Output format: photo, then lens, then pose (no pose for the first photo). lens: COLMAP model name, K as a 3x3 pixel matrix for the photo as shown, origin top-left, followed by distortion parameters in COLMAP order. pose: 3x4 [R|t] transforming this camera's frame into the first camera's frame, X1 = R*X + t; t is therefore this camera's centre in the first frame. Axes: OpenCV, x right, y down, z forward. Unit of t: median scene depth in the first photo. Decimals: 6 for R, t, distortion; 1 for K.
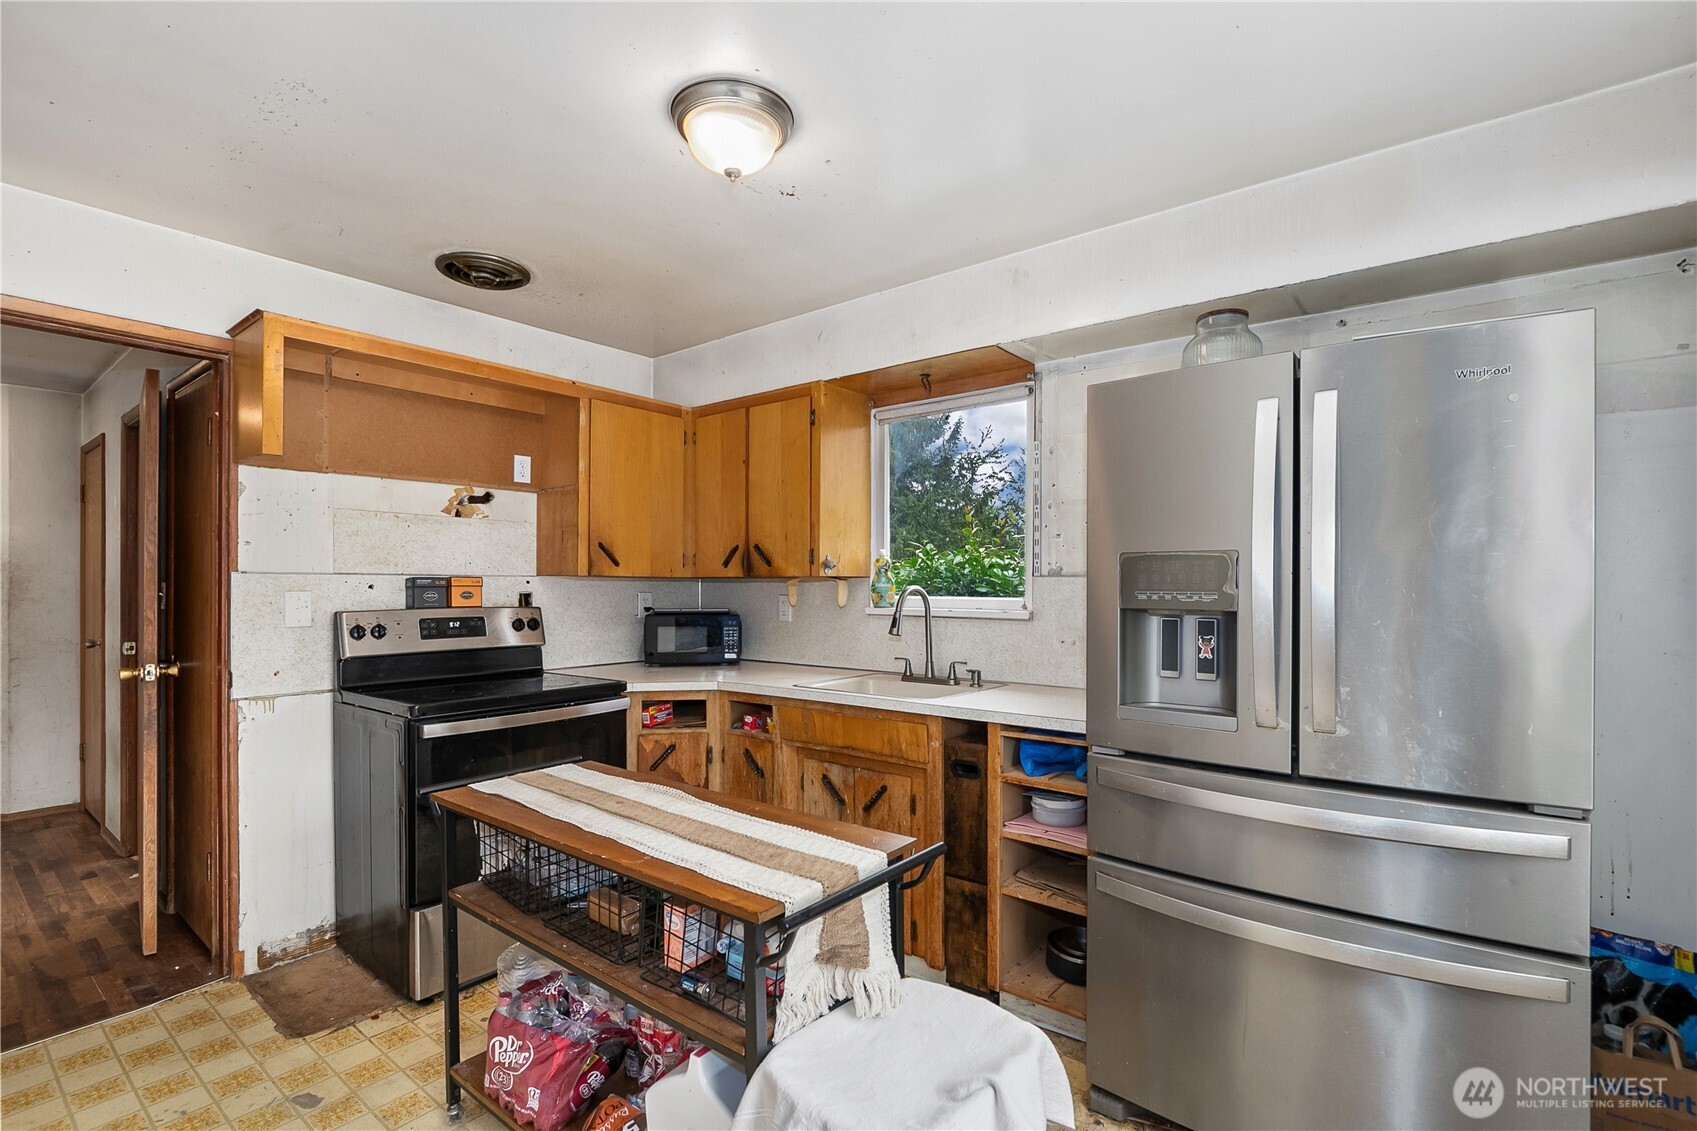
lens RADIAL K [[777.9, 0, 860.8], [0, 777.9, 576.4], [0, 0, 1]] dist [-0.011460, 0.000639]
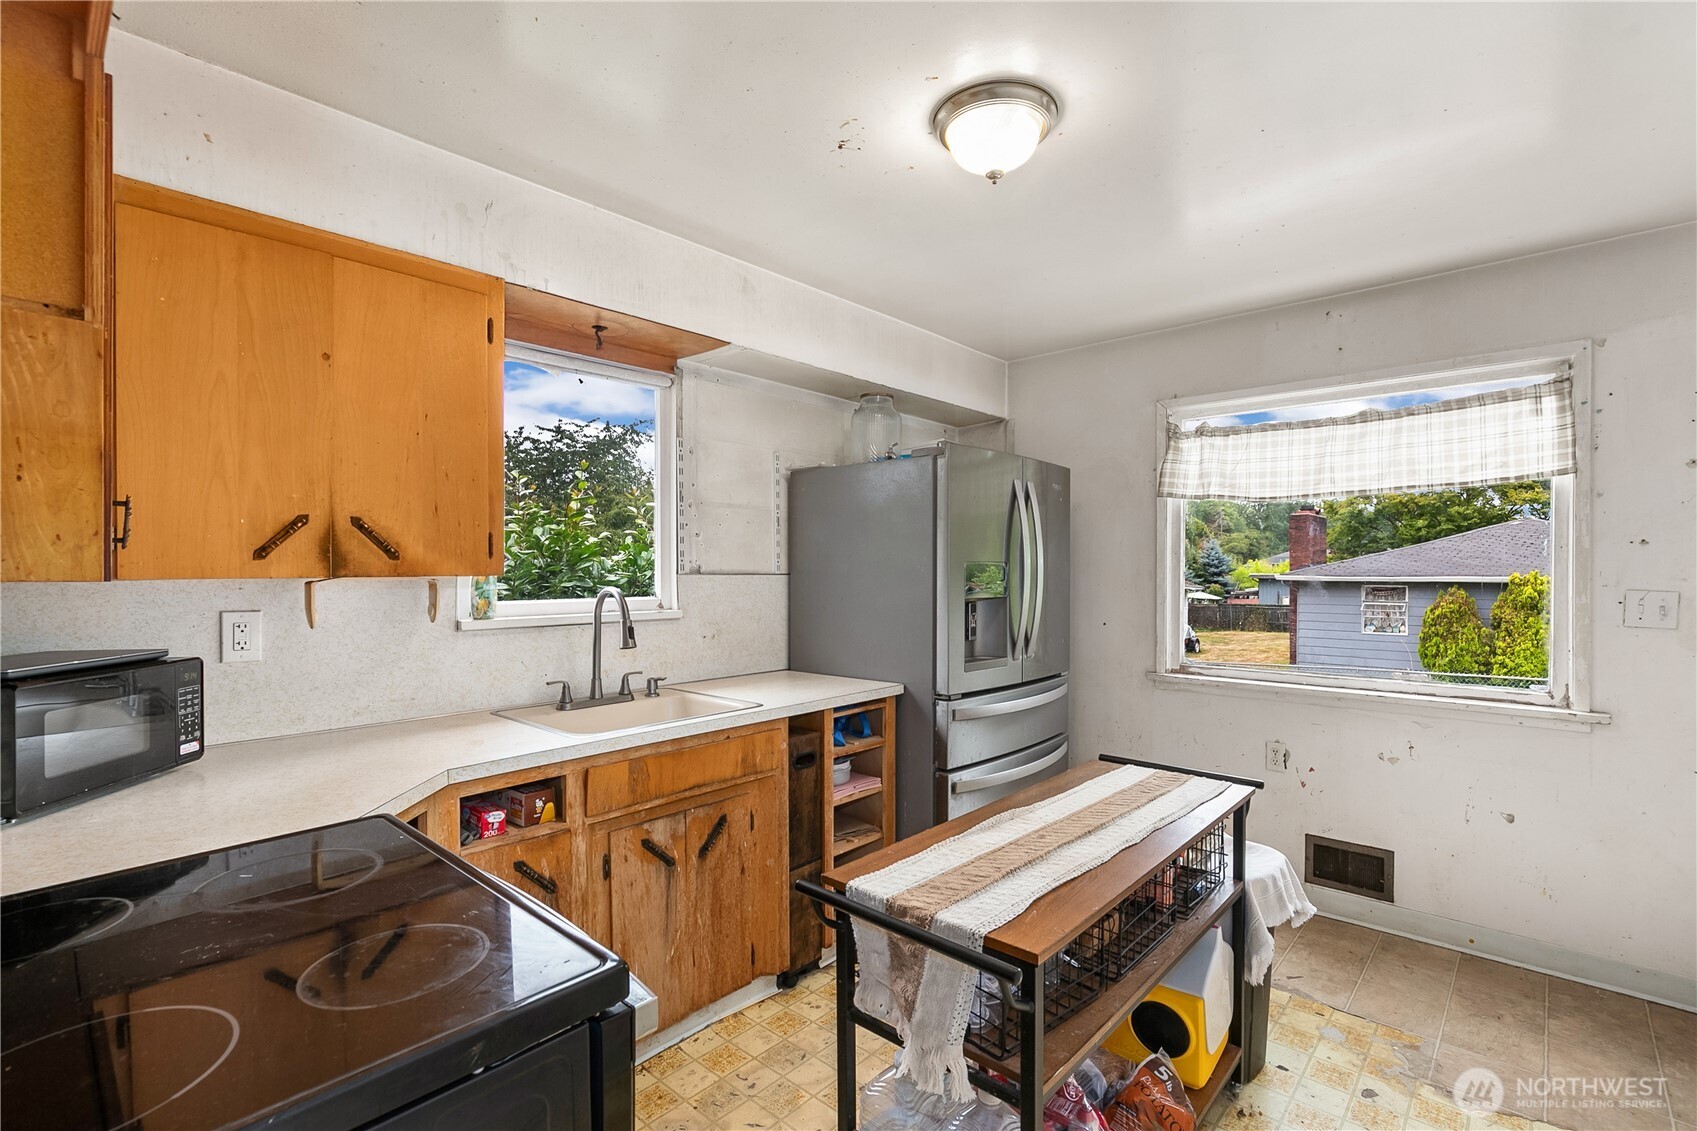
lens RADIAL K [[777.9, 0, 860.8], [0, 777.9, 576.4], [0, 0, 1]] dist [-0.011460, 0.000639]
pose [[0.064836, -0.012987, 0.997811, -0.728927], [-0.008772, 0.999869, 0.013584, -0.012282], [-0.997857, -0.009634, 0.064714, 0.692266]]
